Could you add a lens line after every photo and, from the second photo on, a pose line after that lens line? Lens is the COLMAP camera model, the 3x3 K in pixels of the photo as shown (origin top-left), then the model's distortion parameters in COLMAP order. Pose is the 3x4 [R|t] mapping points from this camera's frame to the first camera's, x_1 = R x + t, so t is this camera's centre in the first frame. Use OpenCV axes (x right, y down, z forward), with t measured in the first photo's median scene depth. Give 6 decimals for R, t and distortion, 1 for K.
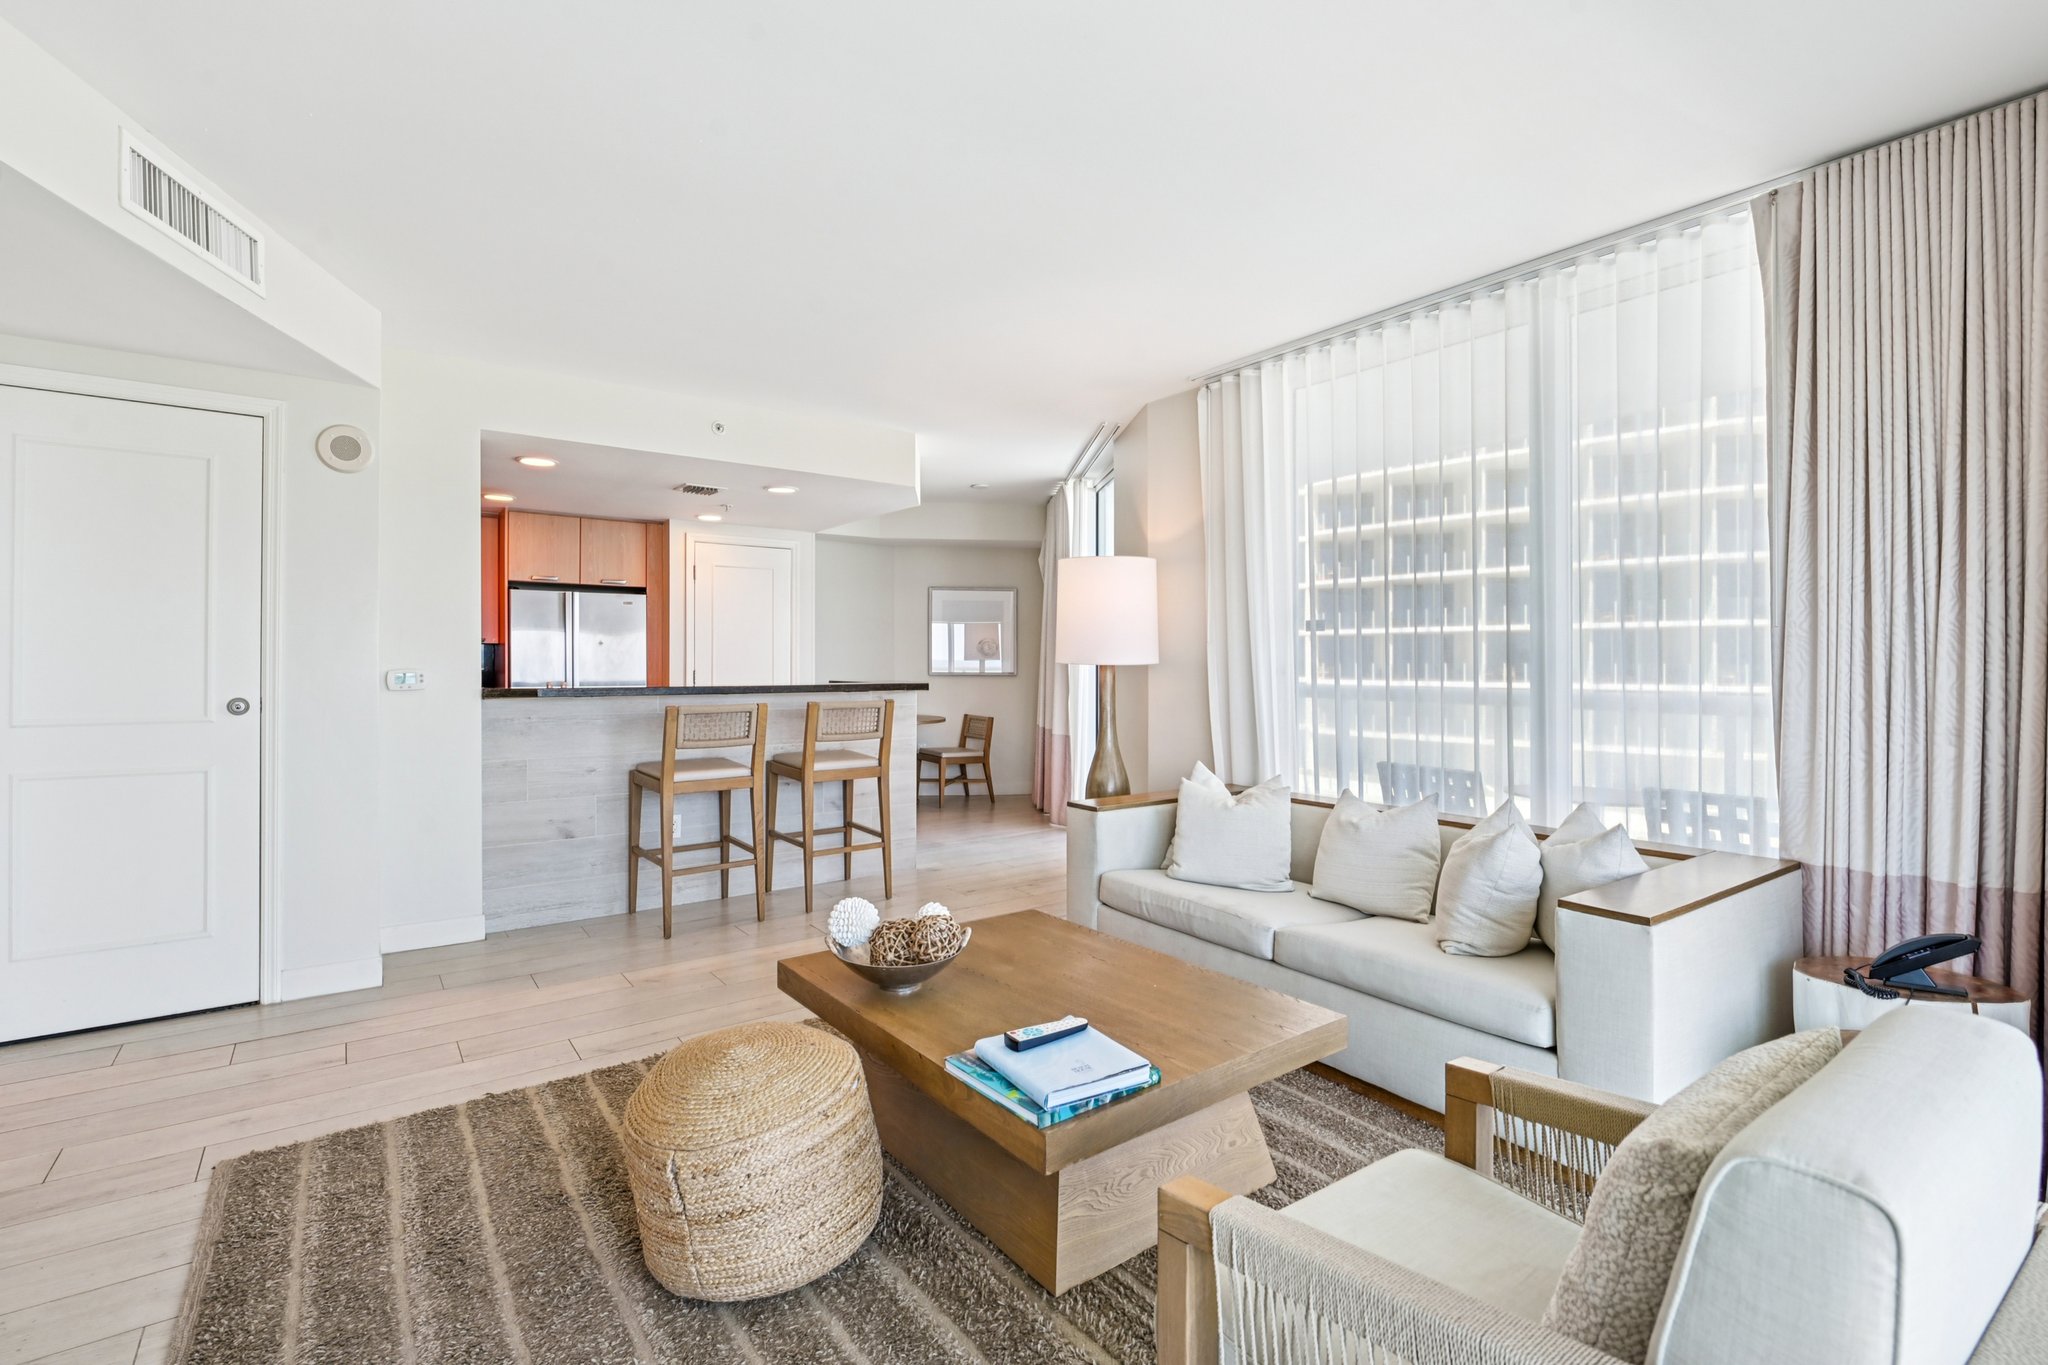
lens RADIAL K [[908.1, 0, 1013.3], [0, 908.1, 673.7], [0, 0, 1]] dist [-0.007908, -0.000300]
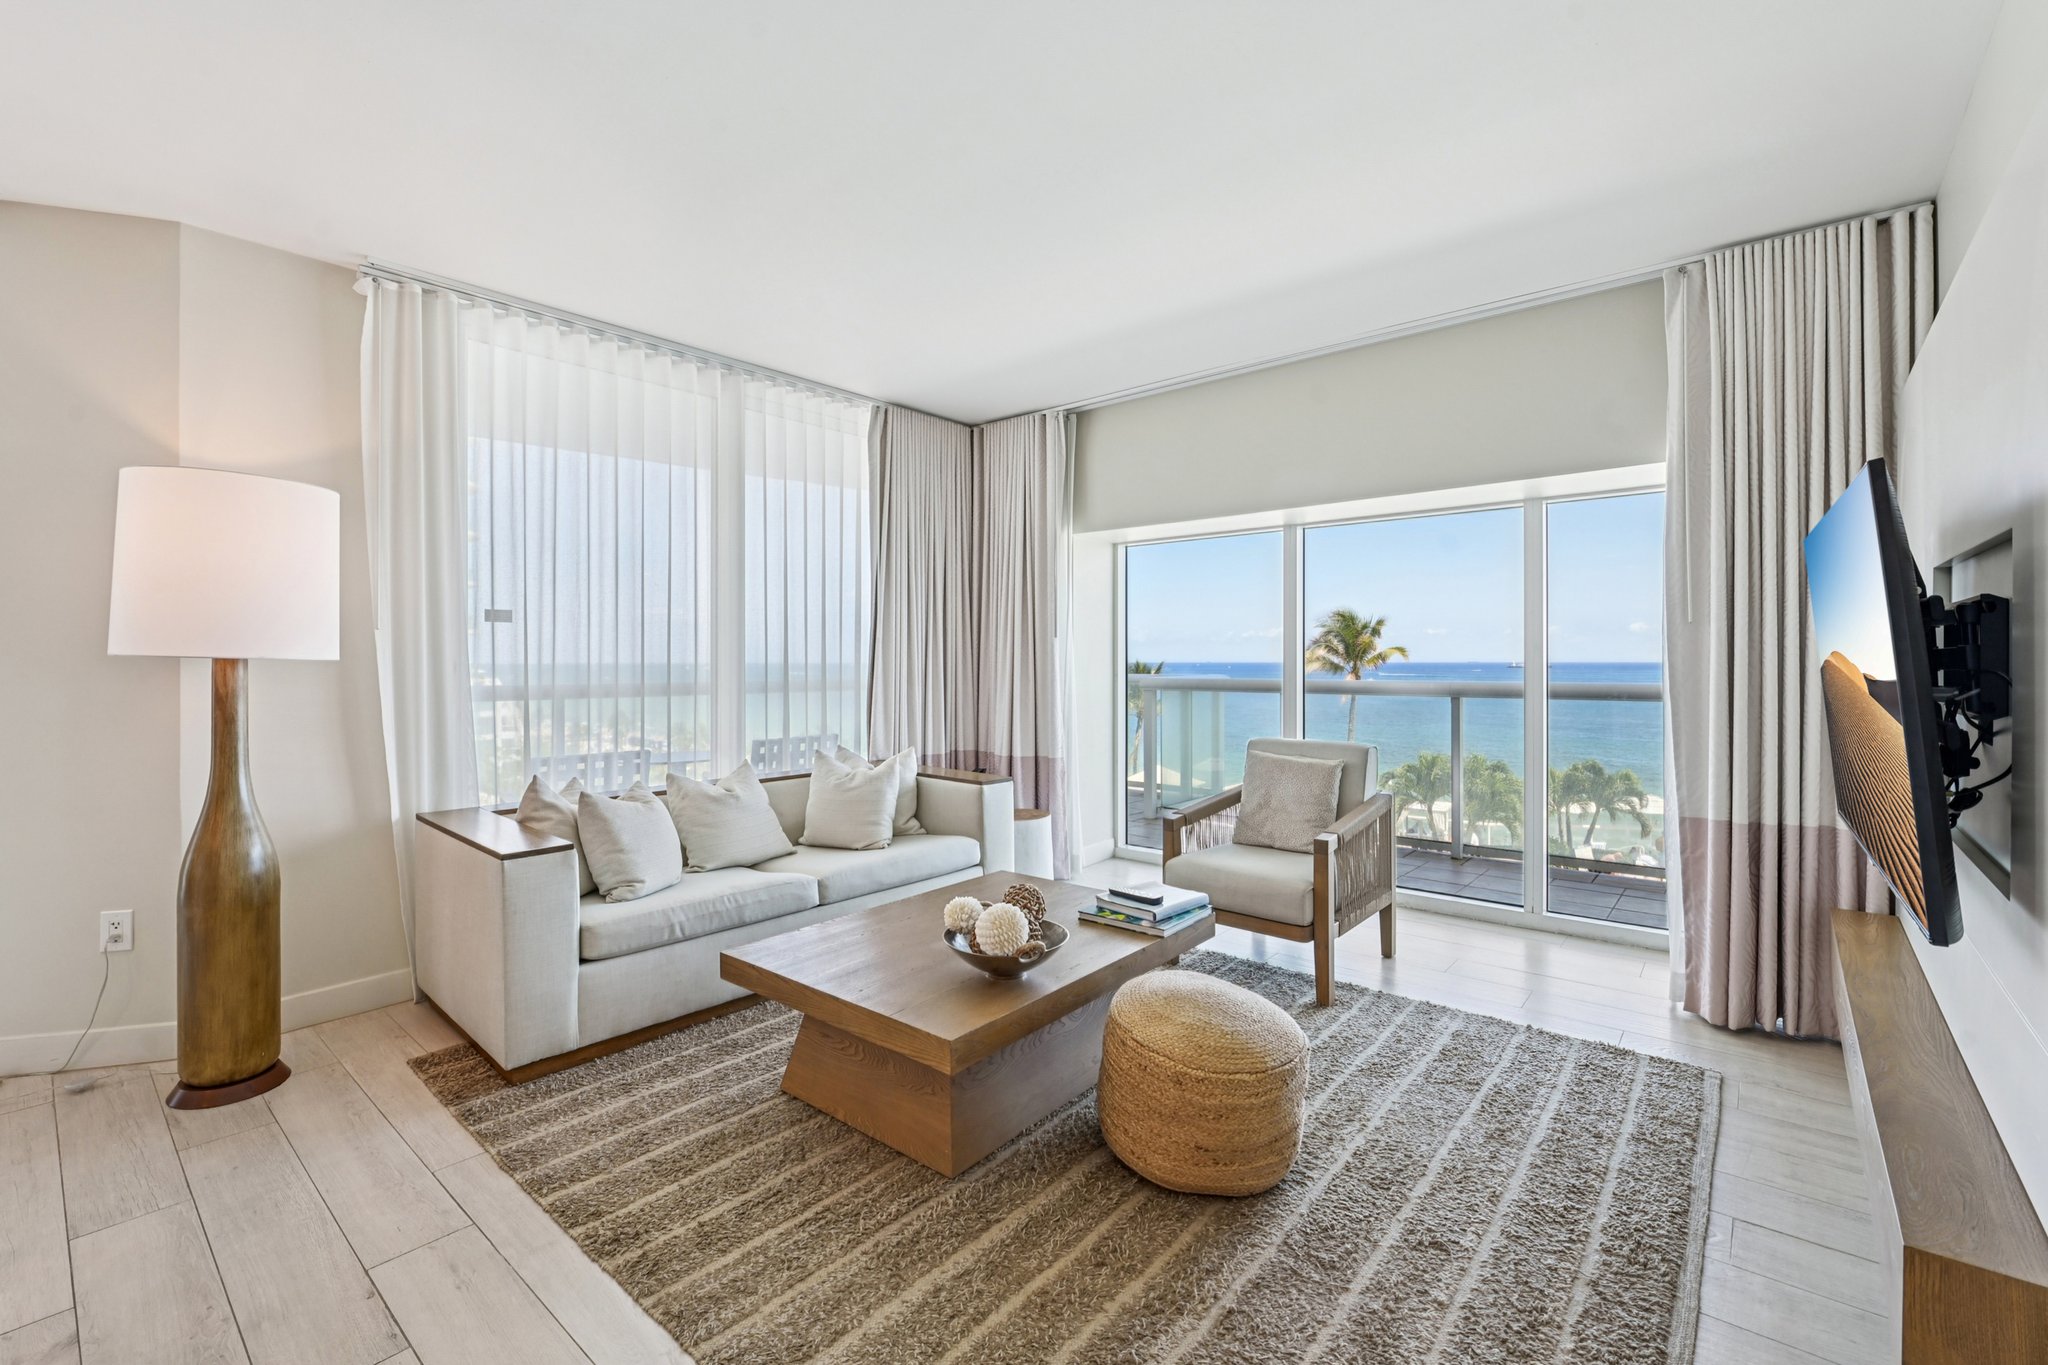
lens RADIAL K [[870.9, 0, 1018.3], [0, 870.9, 668.2], [0, 0, 1]] dist [-0.008491, 0.000000]
pose [[-0.208126, -0.008191, 0.978068, -0.373647], [0.015192, 0.999817, 0.011606, -0.001968], [-0.977984, 0.017275, -0.207963, 0.411853]]
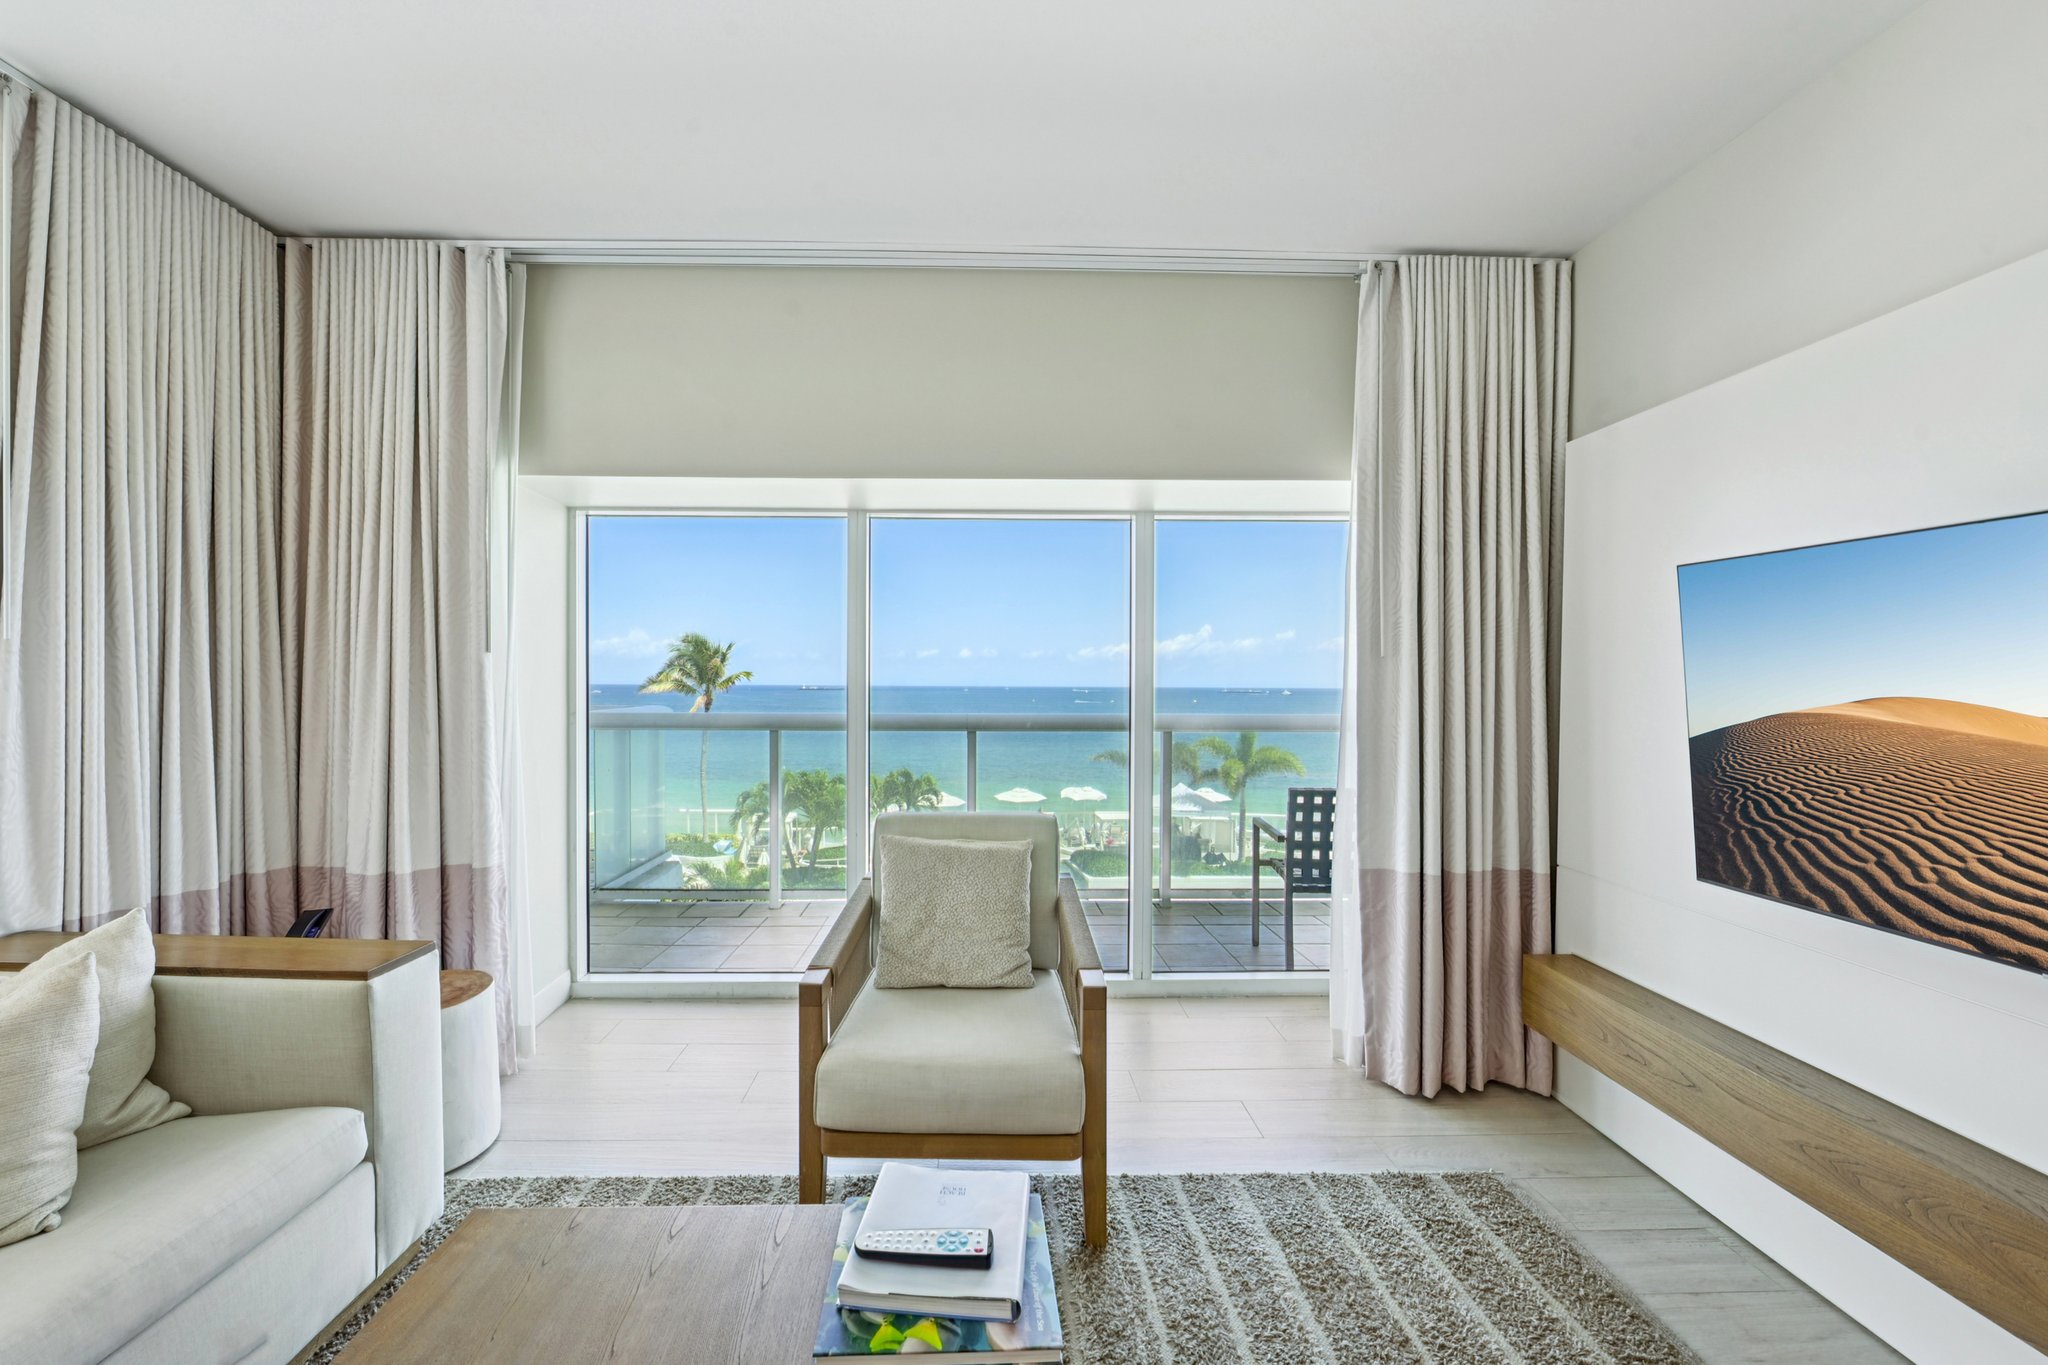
lens RADIAL K [[820.7, 0, 983.9], [0, 820.7, 695.9], [0, 0, 1]] dist [-0.006307, -0.000735]
pose [[-0.803900, -0.012825, 0.594626, -0.085143], [0.003542, 0.999646, 0.026350, -0.007679], [-0.594754, 0.023289, -0.803571, 0.400054]]
